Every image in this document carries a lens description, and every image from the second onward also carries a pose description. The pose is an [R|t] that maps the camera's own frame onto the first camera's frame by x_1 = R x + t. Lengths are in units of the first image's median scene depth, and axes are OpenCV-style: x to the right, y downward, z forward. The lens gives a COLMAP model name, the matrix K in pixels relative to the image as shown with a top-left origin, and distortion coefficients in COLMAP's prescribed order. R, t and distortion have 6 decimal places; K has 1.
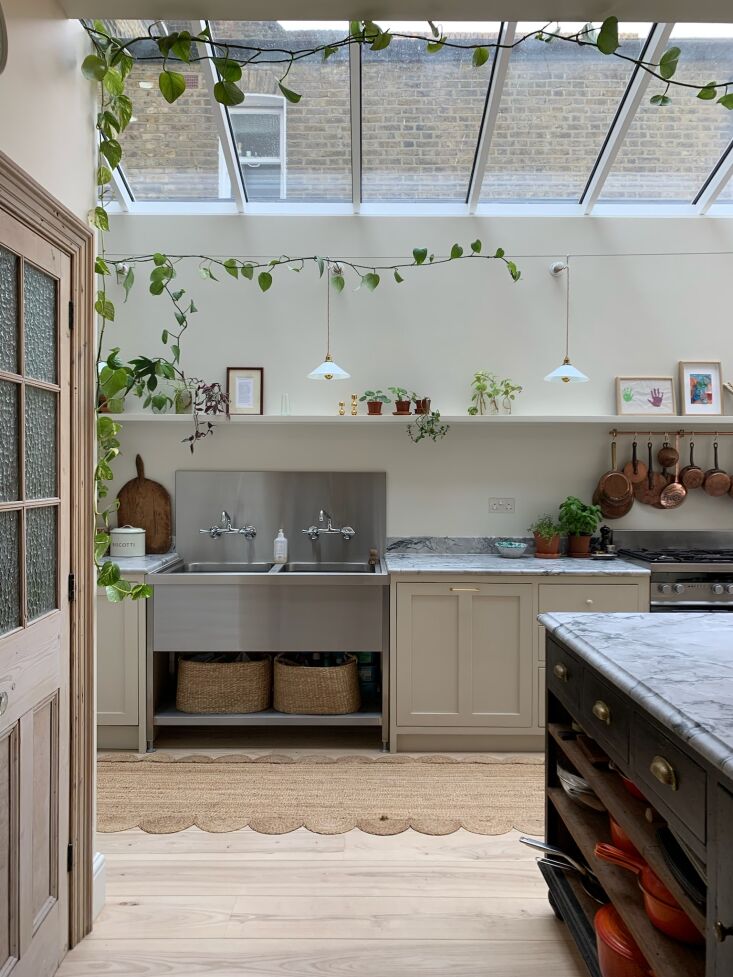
lens RADIAL K [[755.1, 0, 366.6], [0, 755.1, 486.0], [0, 0, 1]] dist [0.000910, 0.000986]
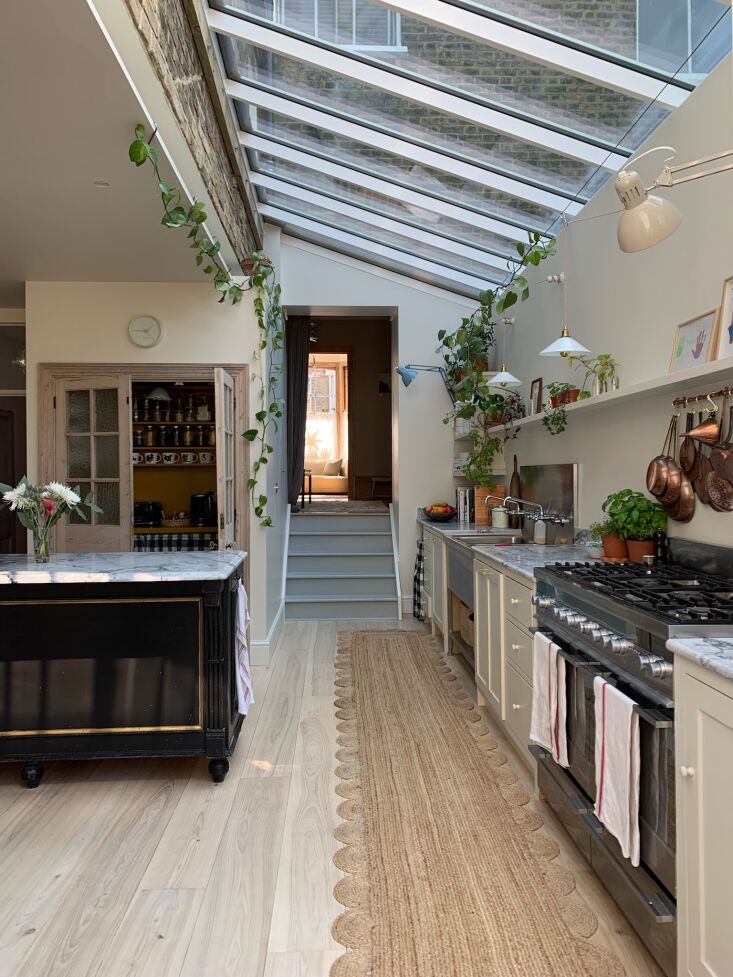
lens RADIAL K [[755.1, 0, 367.9], [0, 755.1, 486.5], [0, 0, 1]] dist [0.000910, 0.000986]
pose [[0.060730, 0.006291, -0.998134, 1.700562], [-0.008118, 0.999950, 0.005808, 0.019738], [0.998121, 0.007750, 0.060778, 1.077029]]
